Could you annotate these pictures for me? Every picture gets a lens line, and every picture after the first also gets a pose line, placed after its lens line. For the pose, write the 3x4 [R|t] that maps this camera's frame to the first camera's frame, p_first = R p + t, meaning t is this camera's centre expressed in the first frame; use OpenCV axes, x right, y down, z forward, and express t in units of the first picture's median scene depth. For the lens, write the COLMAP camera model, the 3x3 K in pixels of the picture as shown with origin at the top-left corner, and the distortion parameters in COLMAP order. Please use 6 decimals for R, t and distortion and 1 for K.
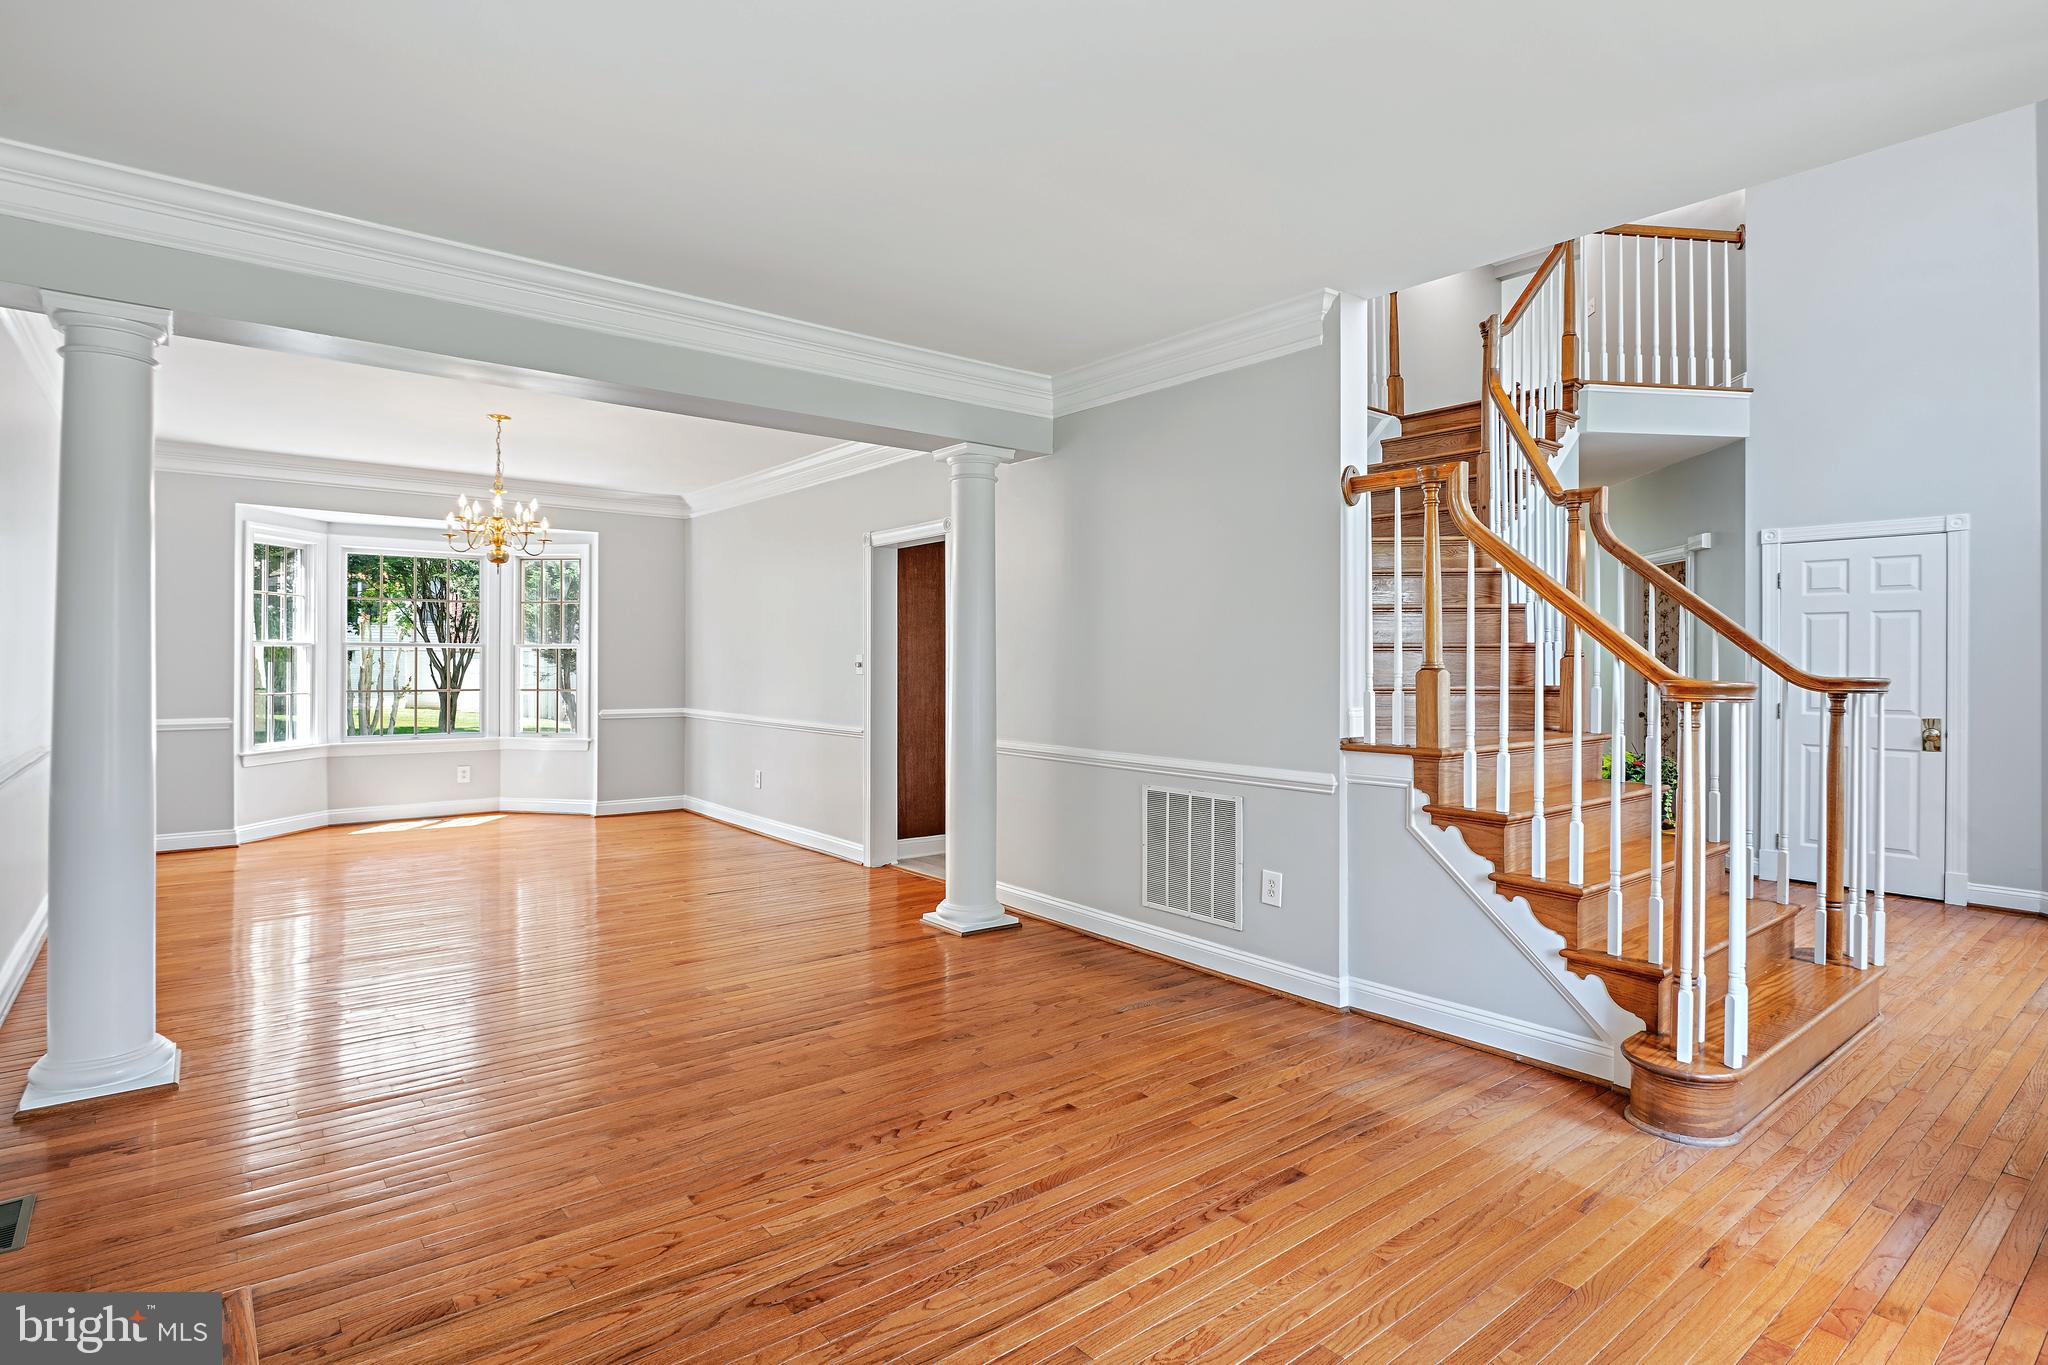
lens RADIAL K [[1027.9, 0, 1019.5], [0, 1027.9, 670.9], [0, 0, 1]] dist [-0.003541, -0.001075]
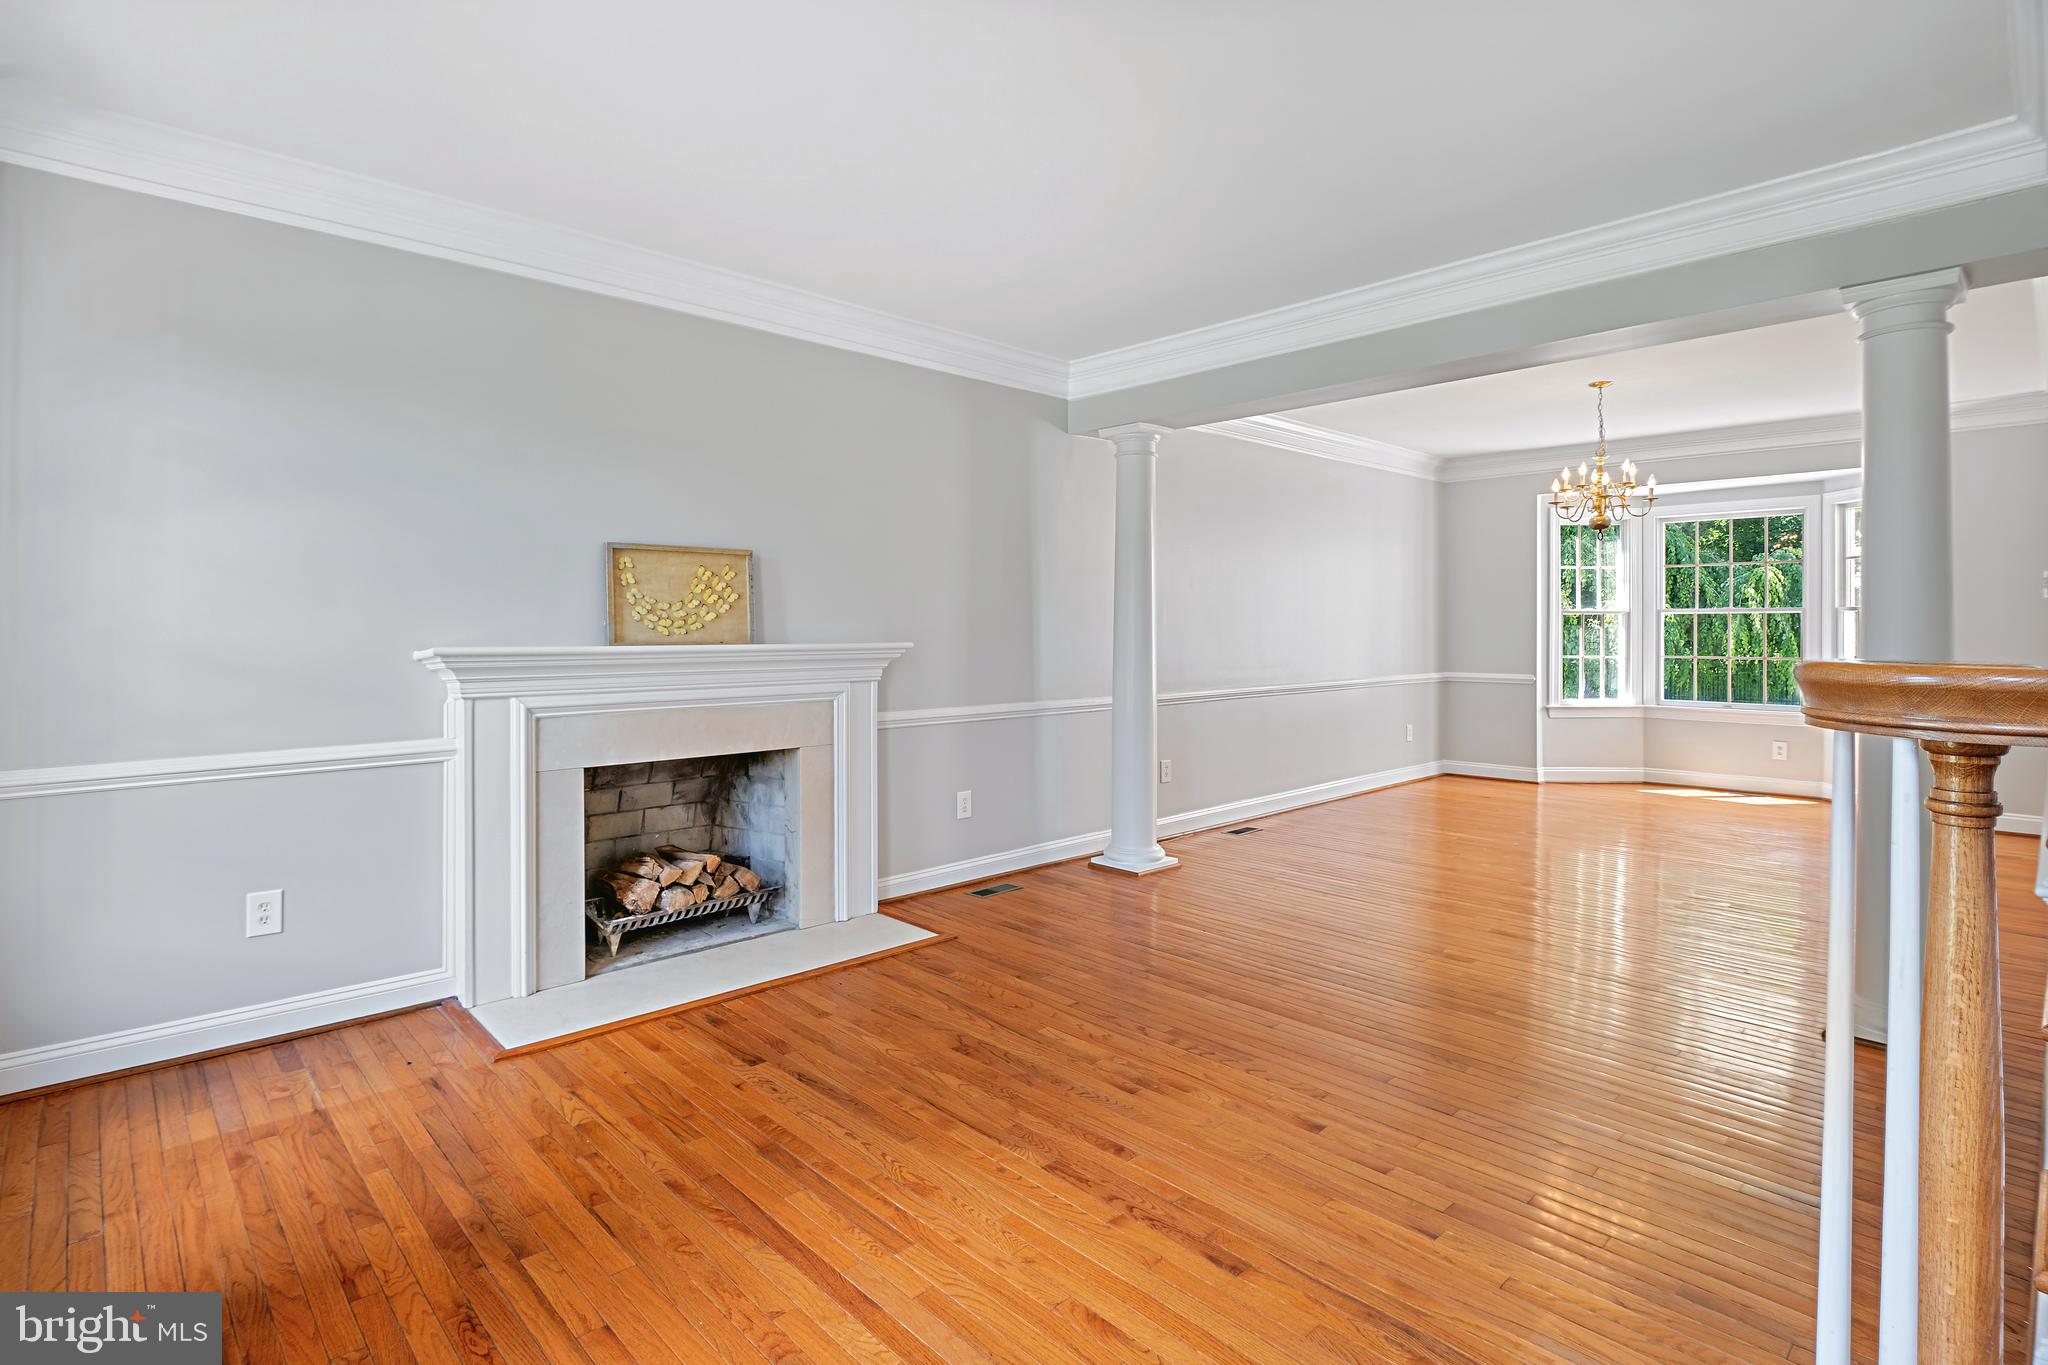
lens RADIAL K [[1027.9, 0, 974.9], [0, 1027.9, 631.8], [0, 0, 1]] dist [-0.003541, -0.001075]
pose [[0.051714, -0.001477, -0.998661, 0.553056], [-0.006432, 0.999978, -0.001812, 0.002240], [0.998641, 0.006517, 0.051704, 0.398887]]
